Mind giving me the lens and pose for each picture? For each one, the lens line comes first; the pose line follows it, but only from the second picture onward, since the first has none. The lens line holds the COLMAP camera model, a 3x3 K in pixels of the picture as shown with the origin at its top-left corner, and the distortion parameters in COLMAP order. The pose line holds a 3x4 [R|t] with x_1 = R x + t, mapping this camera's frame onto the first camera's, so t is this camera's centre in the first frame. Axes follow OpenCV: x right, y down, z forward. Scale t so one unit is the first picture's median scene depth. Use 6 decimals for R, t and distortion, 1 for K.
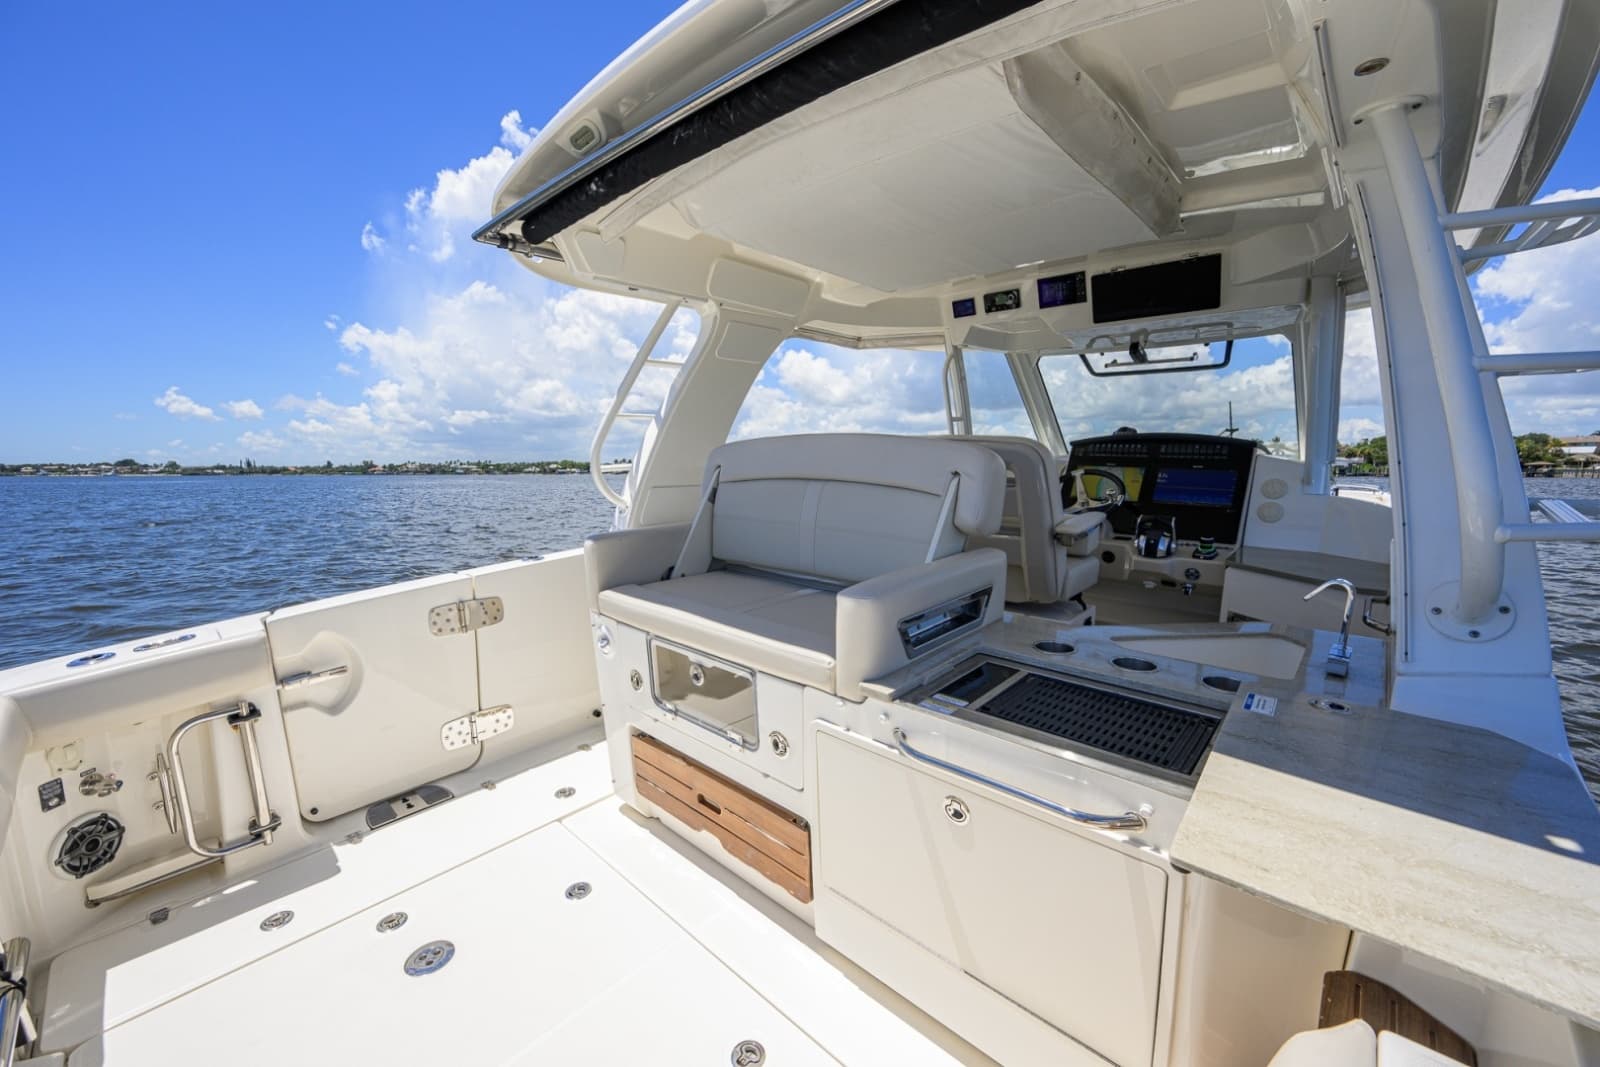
lens RADIAL K [[629.5, 0, 798.5], [0, 629.5, 539.6], [0, 0, 1]] dist [-0.000702, -0.000171]
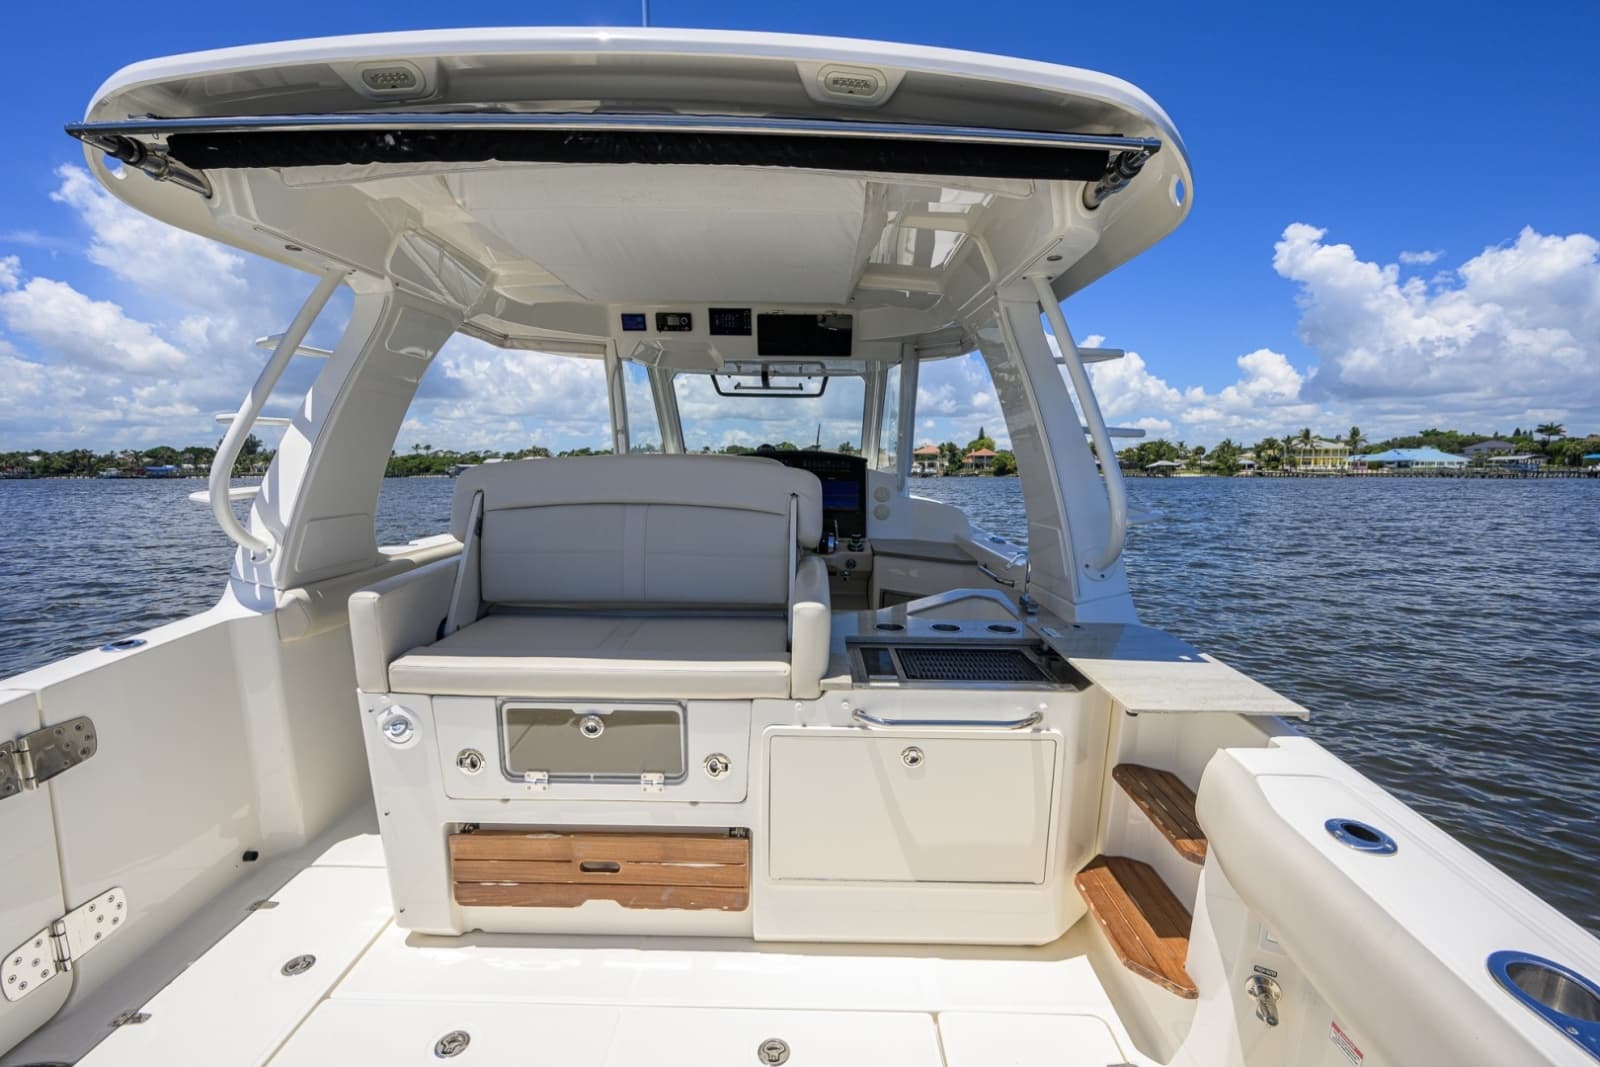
lens RADIAL K [[685.9, 0, 802.6], [0, 685.9, 541.8], [0, 0, 1]] dist [0.001332, -0.000780]
pose [[0.737437, -0.078911, 0.670790, -0.414607], [0.086069, 0.996034, 0.022552, -0.032289], [-0.669909, 0.041104, 0.741304, 0.040928]]
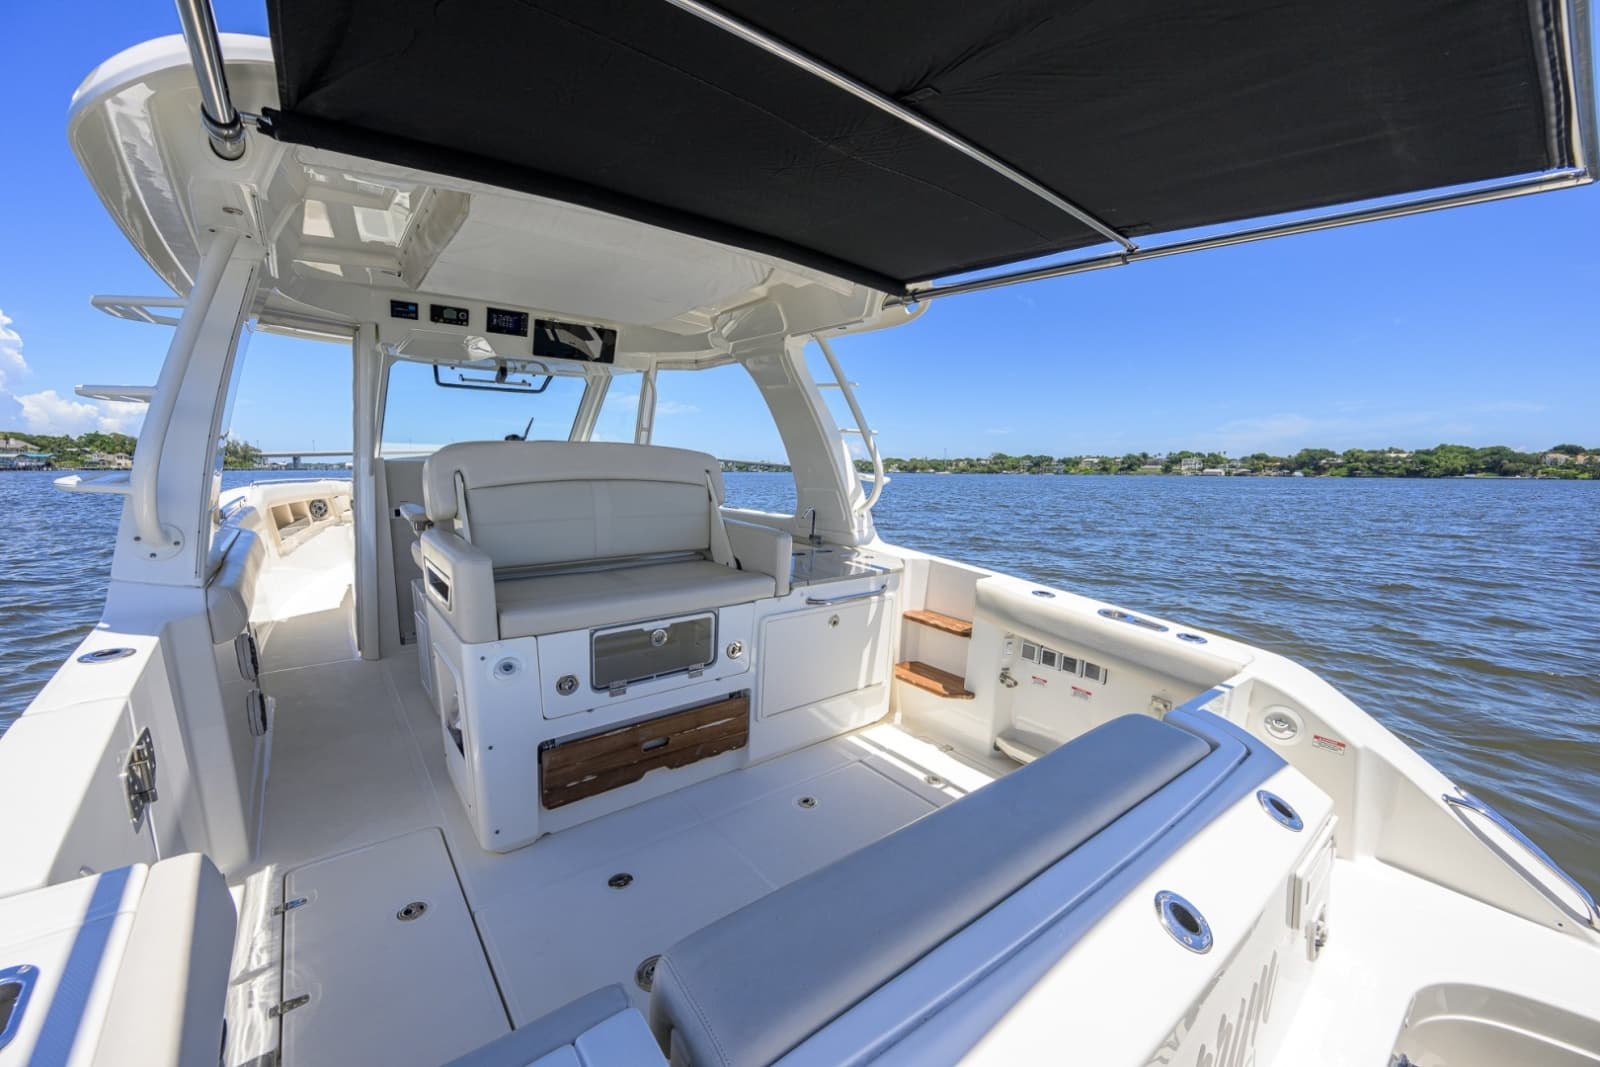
lens RADIAL K [[629.5, 0, 804.5], [0, 629.5, 539.3], [0, 0, 1]] dist [-0.000702, -0.000171]
pose [[0.144230, -0.129958, 0.980973, -0.941483], [0.126498, 0.985627, 0.111976, -0.056438], [-0.981426, 0.107941, 0.158596, 0.358554]]
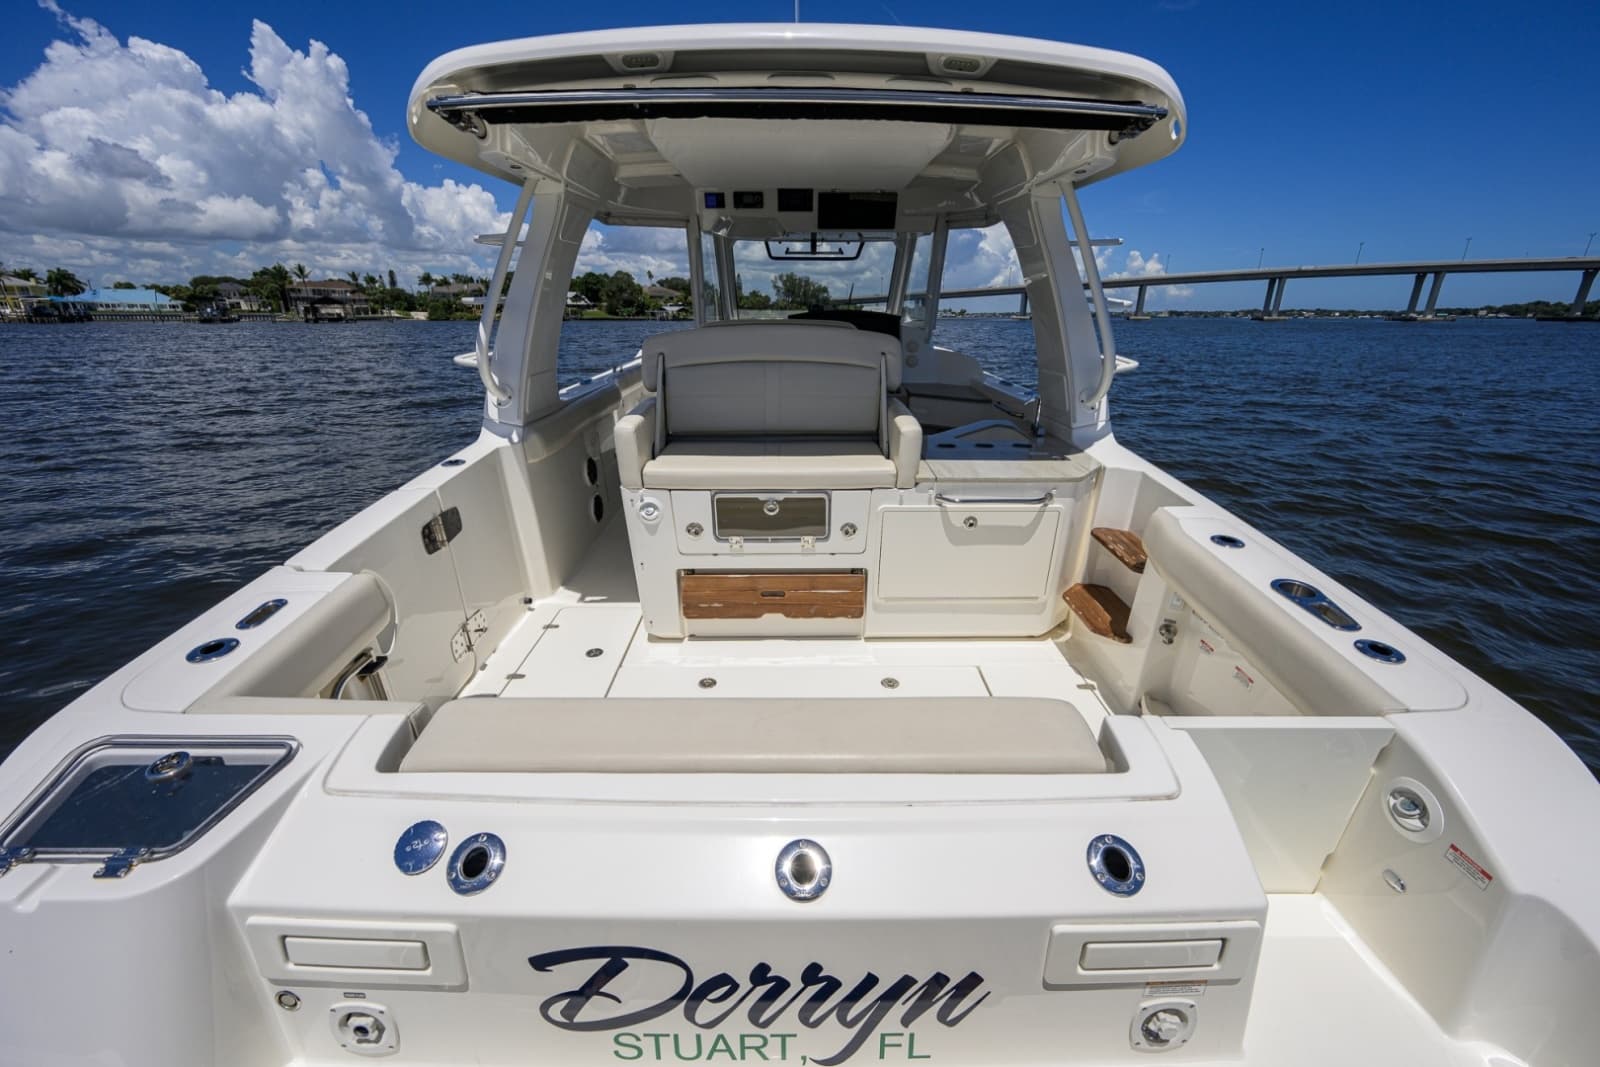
lens RADIAL K [[629.5, 0, 802.7], [0, 629.5, 530.2], [0, 0, 1]] dist [-0.000702, -0.000171]
pose [[0.722902, -0.240123, 0.647884, -0.757445], [0.098820, 0.963961, 0.247008, -0.060062], [-0.683848, -0.114538, 0.720578, -0.067178]]
